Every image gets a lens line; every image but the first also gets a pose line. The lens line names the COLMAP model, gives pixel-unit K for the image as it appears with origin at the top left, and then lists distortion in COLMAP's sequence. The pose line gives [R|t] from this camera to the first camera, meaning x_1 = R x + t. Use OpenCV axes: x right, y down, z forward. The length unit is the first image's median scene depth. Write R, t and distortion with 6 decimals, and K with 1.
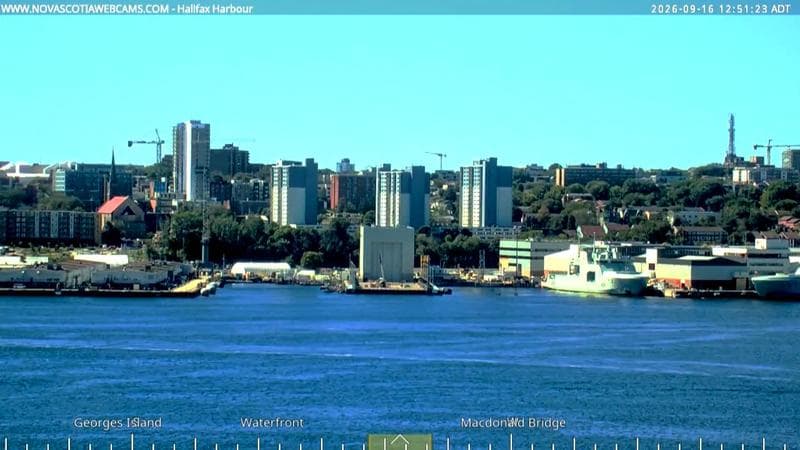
lens RADIAL K [[321.2, 0, 401.2], [0, 321.2, 226.4], [0, 0, 1]] dist [0.006650, -0.001199]
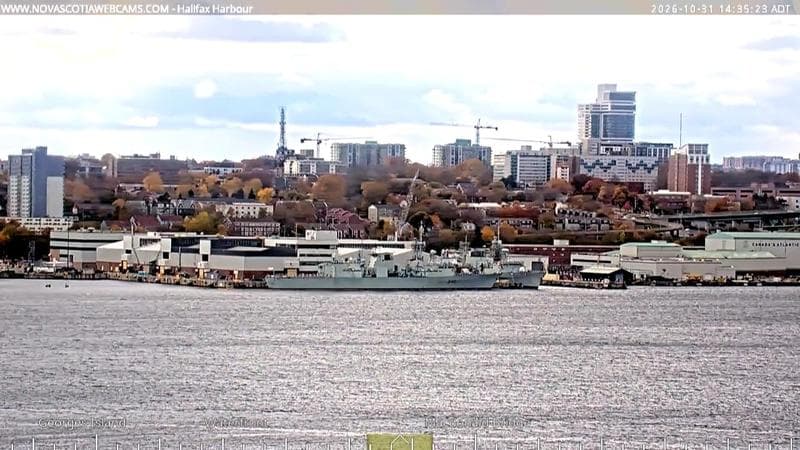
lens RADIAL K [[321.2, 0, 401.7], [0, 321.2, 223.9], [0, 0, 1]] dist [0.006650, -0.001199]
pose [[0.999170, 0.002668, 0.040650, 1.351010], [-0.003229, 0.999901, 0.013722, 0.004016], [-0.040609, -0.013842, 0.999079, -0.030351]]
